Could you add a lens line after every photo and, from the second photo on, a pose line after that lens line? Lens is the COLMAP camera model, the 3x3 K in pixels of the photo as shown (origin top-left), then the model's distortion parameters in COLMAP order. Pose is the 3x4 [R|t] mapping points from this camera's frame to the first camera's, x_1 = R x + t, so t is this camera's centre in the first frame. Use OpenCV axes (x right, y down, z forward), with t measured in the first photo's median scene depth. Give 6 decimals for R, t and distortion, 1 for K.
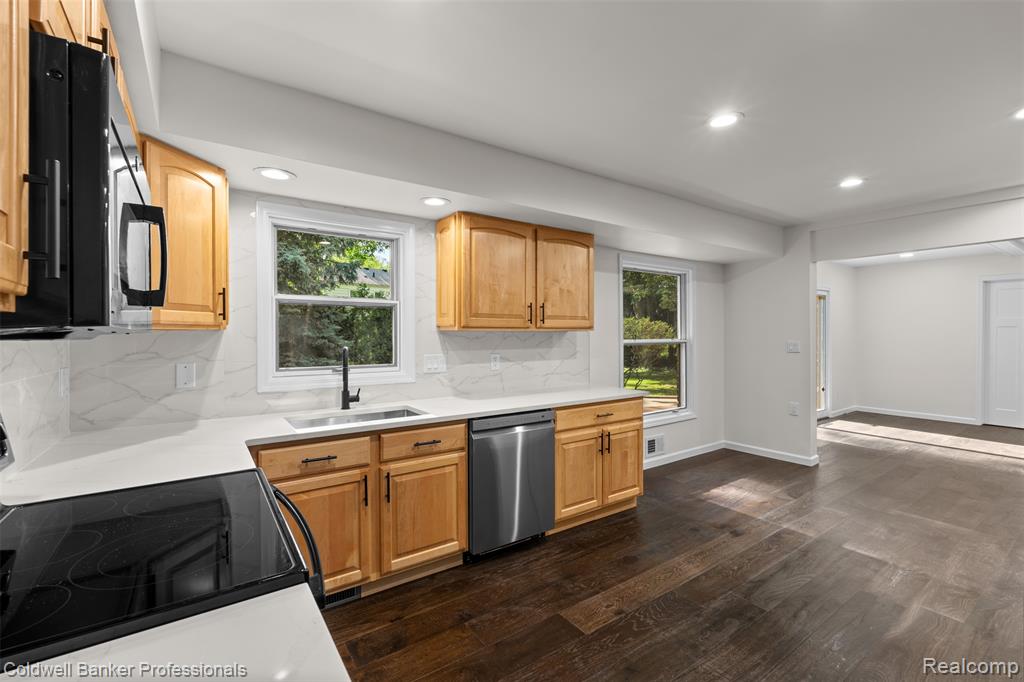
lens RADIAL K [[447.7, 0, 514.2], [0, 447.7, 336.5], [0, 0, 1]] dist [-0.003270, -0.000409]
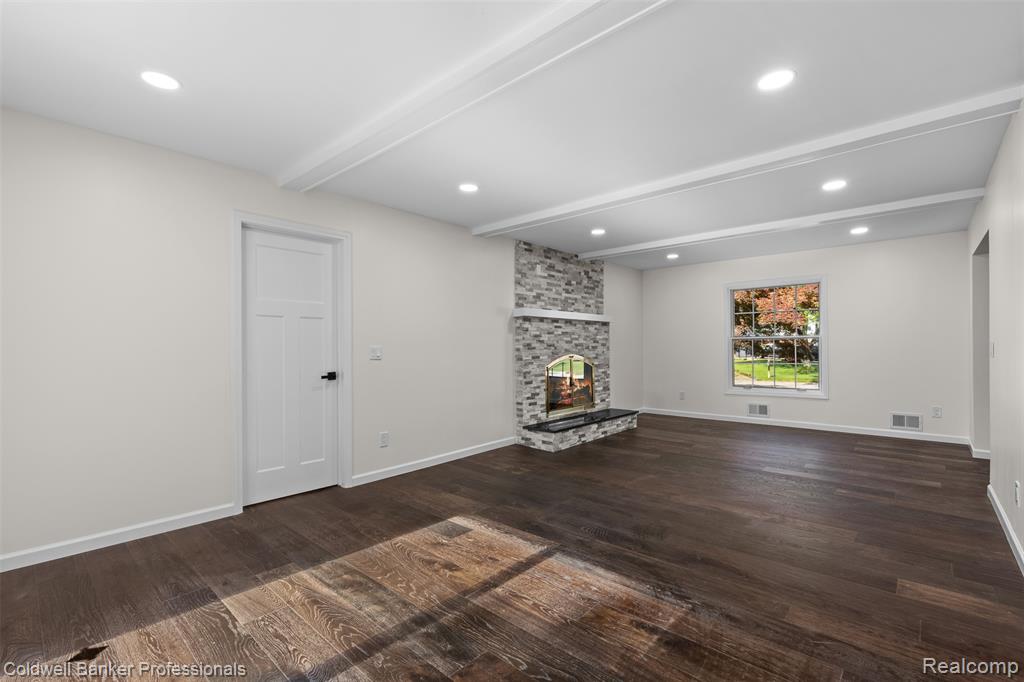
lens RADIAL K [[458.8, 0, 509.6], [0, 458.8, 348.5], [0, 0, 1]] dist [-0.002832, -0.000094]
pose [[-0.216701, 0.002760, 0.976234, 1.022652], [0.016030, 0.999871, 0.000731, 0.044879], [-0.976106, 0.015807, -0.216717, 1.721402]]
